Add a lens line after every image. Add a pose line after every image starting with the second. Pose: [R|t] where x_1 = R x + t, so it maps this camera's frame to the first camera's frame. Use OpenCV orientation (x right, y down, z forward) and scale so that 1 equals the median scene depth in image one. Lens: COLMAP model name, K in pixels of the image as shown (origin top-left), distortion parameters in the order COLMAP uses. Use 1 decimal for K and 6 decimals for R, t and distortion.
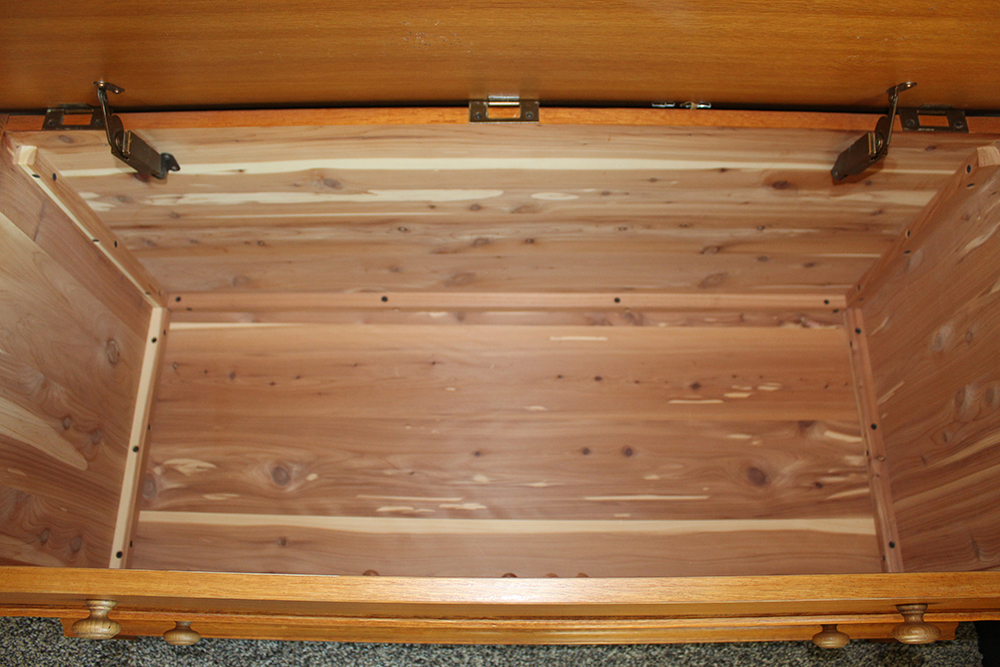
lens RADIAL K [[812.8, 0, 500.0], [0, 812.8, 333.5], [0, 0, 1]] dist [-0.170737, 0.146918]
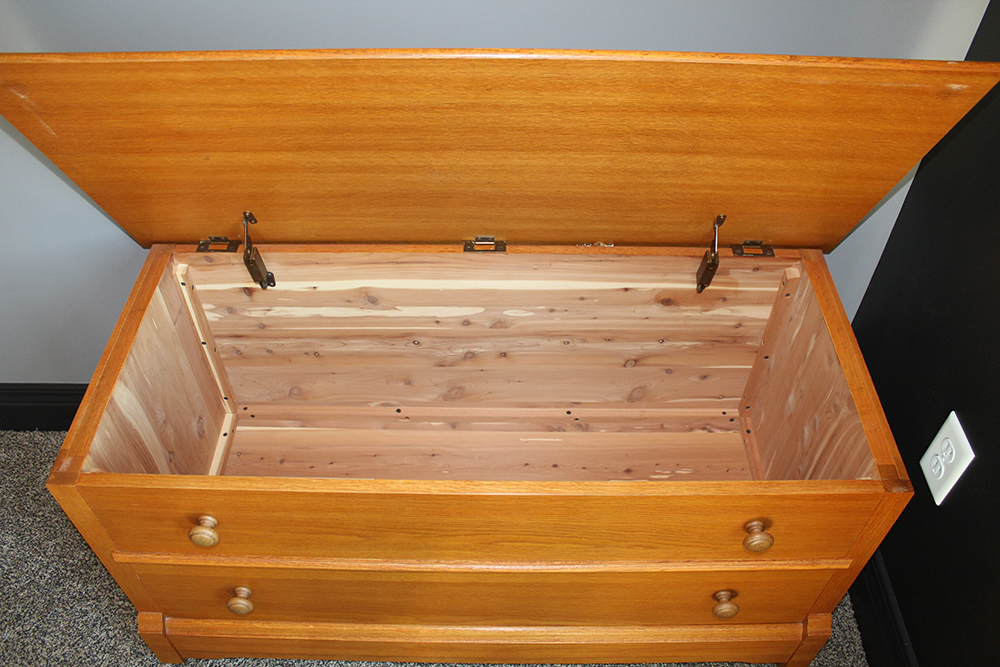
lens RADIAL K [[812.8, 0, 500.0], [0, 812.8, 333.5], [0, 0, 1]] dist [-0.170737, 0.146918]
pose [[0.999936, 0.007193, 0.008715, 0.018448], [-0.003482, 0.929856, -0.367907, 0.398001], [-0.010750, 0.367853, 0.929822, -0.375576]]
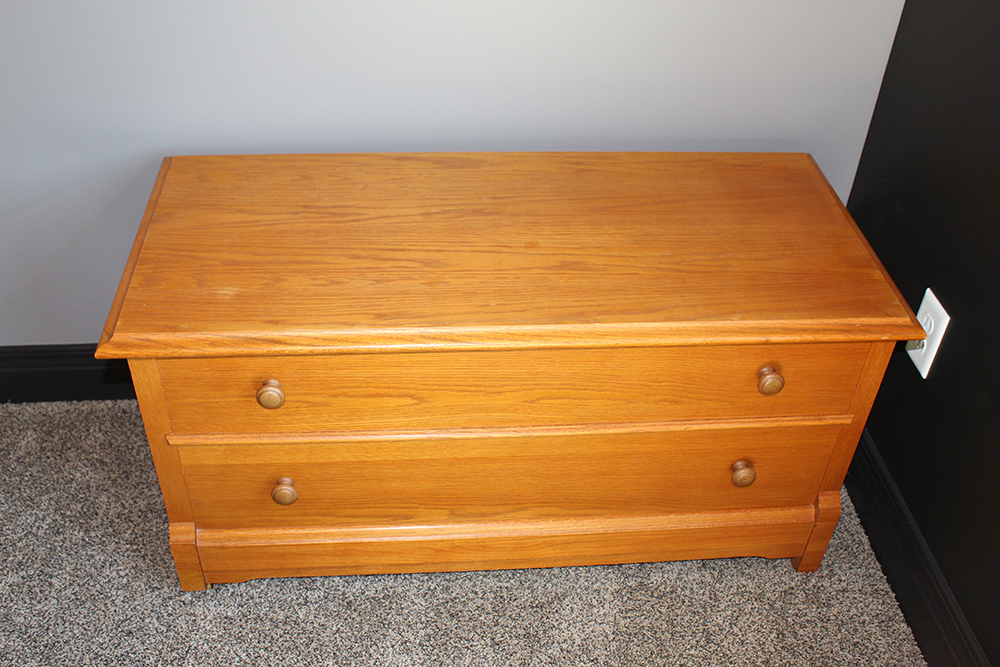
lens RADIAL K [[979.4, 0, 500.0], [0, 979.4, 333.5], [0, 0, 1]] dist [-0.130336, 0.113609]
pose [[0.994800, -0.017933, 0.100258, -0.173891], [0.063578, 0.878367, -0.473739, 0.856688], [-0.079568, 0.477650, 0.874940, -0.575698]]
